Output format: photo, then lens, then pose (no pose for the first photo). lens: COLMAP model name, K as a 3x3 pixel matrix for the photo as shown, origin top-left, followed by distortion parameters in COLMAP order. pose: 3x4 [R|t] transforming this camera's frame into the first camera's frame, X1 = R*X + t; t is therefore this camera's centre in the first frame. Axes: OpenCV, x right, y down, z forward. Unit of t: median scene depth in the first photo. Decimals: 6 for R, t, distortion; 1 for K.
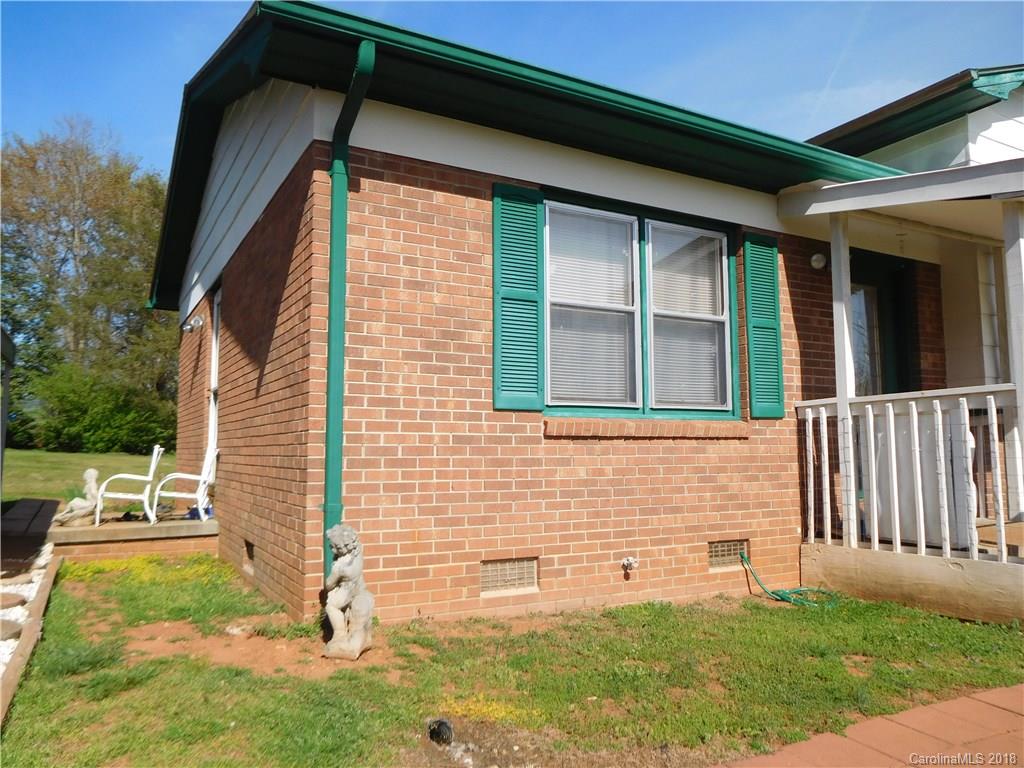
lens RADIAL K [[751.7, 0, 512.6], [0, 751.7, 386.5], [0, 0, 1]] dist [-0.027759, 0.004424]
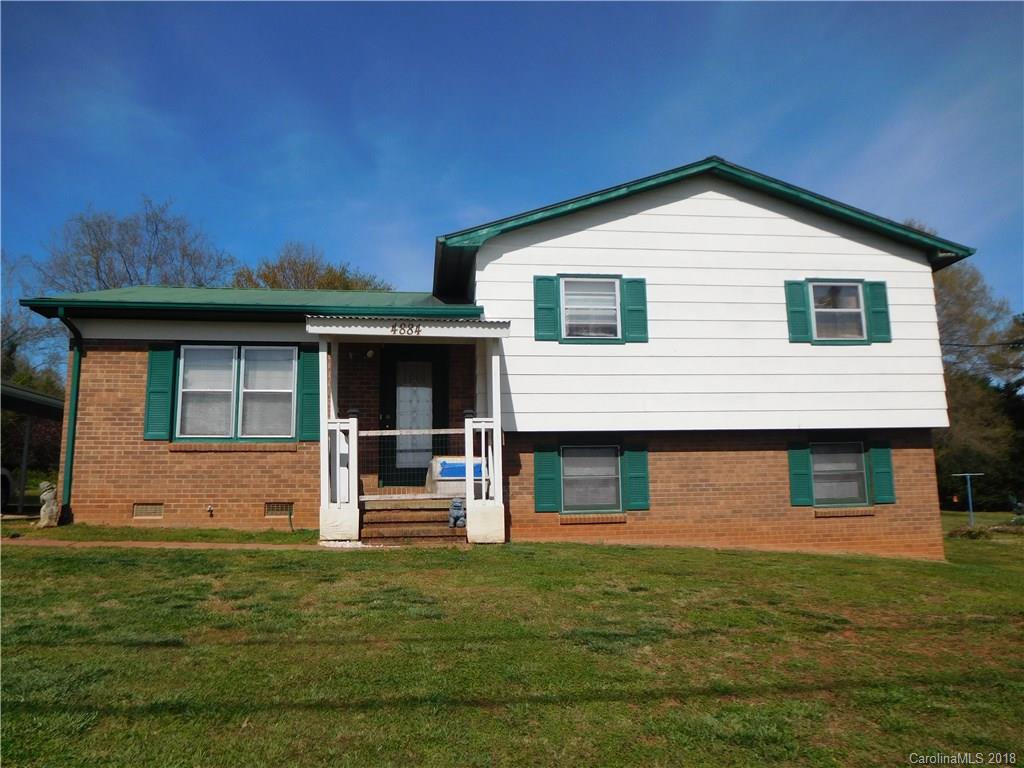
lens RADIAL K [[751.7, 0, 515.3], [0, 751.7, 382.4], [0, 0, 1]] dist [-0.027759, 0.004424]
pose [[0.926503, -0.061442, -0.371238, 1.725746], [0.039069, 0.996954, -0.067496, 0.048249], [0.374255, 0.048032, 0.926081, -0.665204]]
